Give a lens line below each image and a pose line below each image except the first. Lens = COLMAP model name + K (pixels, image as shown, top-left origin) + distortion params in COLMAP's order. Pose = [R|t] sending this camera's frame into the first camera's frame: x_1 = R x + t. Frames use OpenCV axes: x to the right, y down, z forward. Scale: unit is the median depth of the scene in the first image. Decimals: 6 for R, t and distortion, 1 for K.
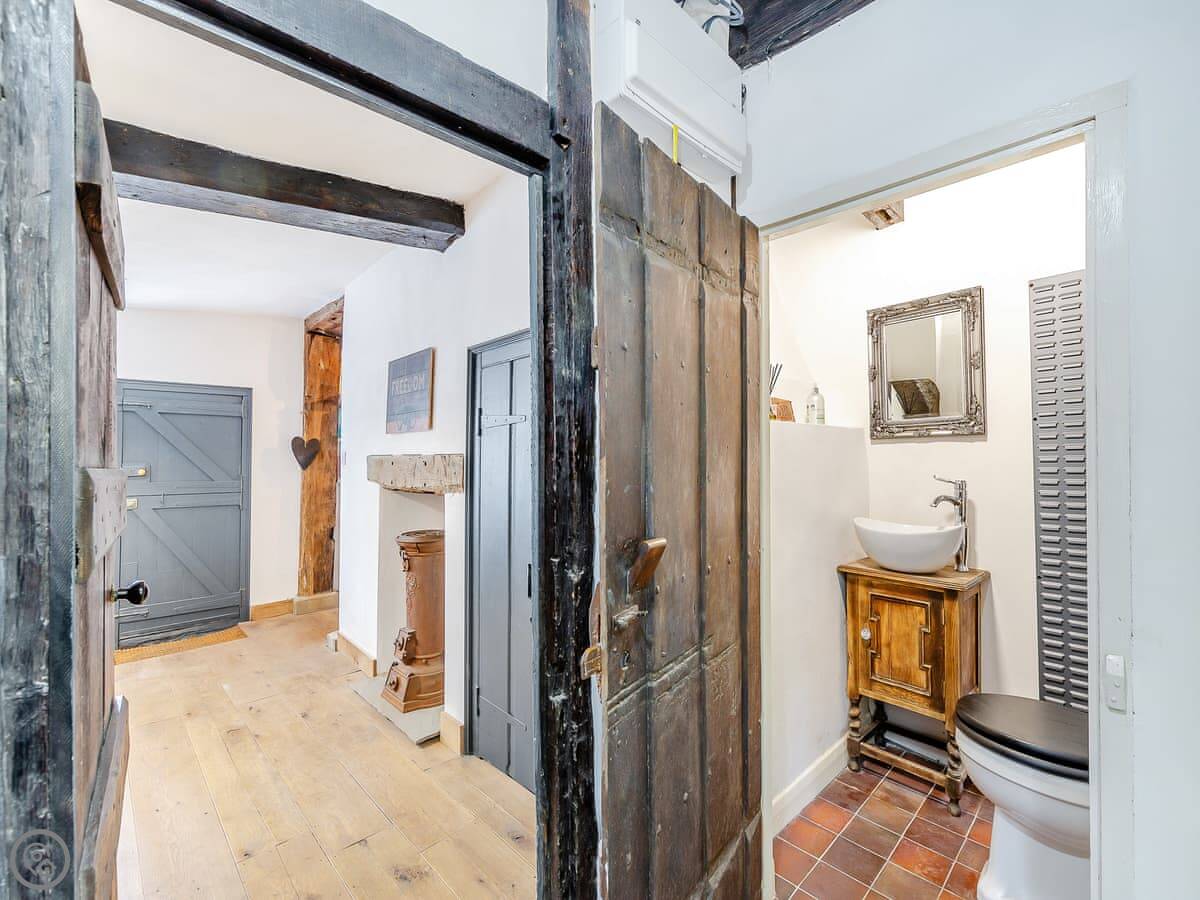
lens RADIAL K [[524.2, 0, 600.0], [0, 524.2, 450.0], [0, 0, 1]] dist [0.001735, -0.000047]
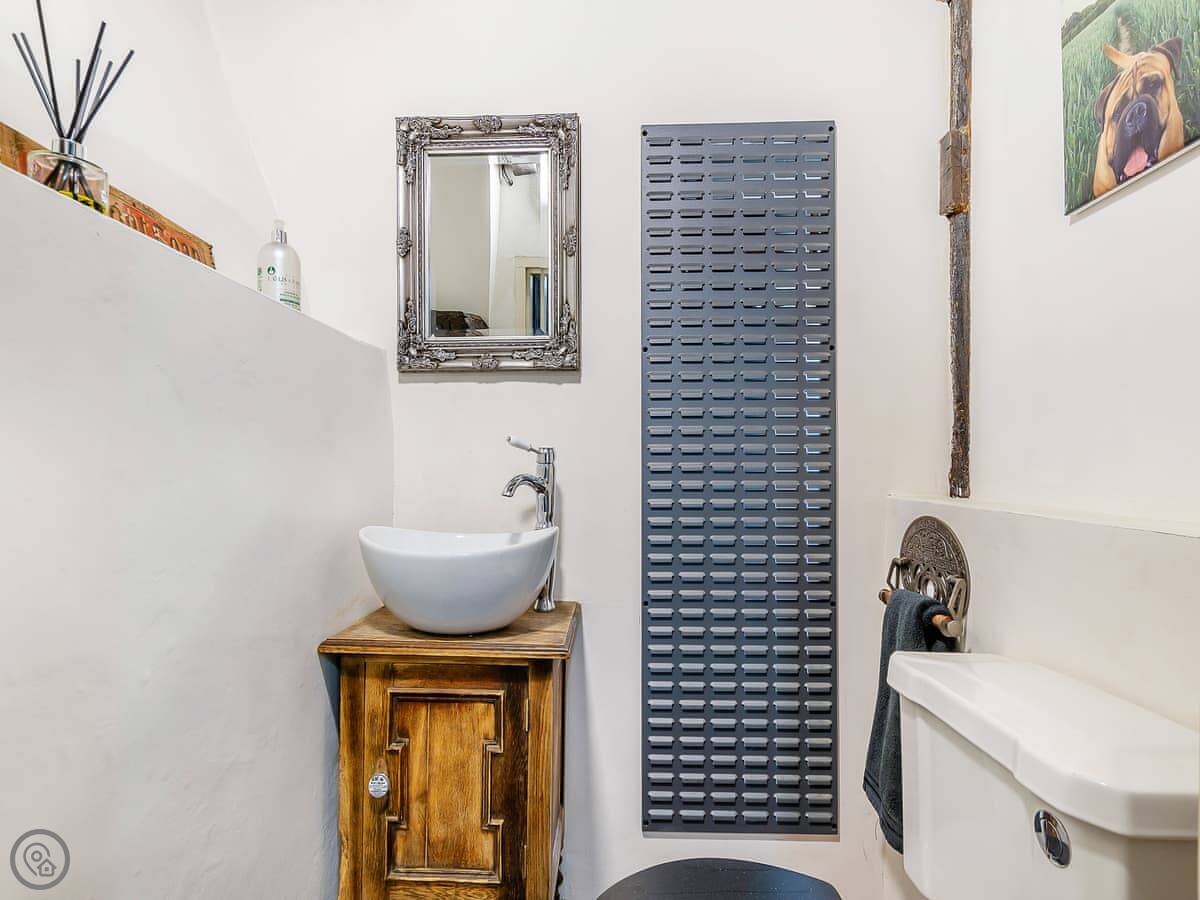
lens RADIAL K [[639.1, 0, 600.0], [0, 639.1, 450.0], [0, 0, 1]] dist [0.001098, -0.000395]
pose [[0.711473, 0.016683, 0.702516, 0.250568], [-0.018592, 0.999815, -0.004914, 0.062708], [-0.702468, -0.009565, 0.711651, 0.476826]]
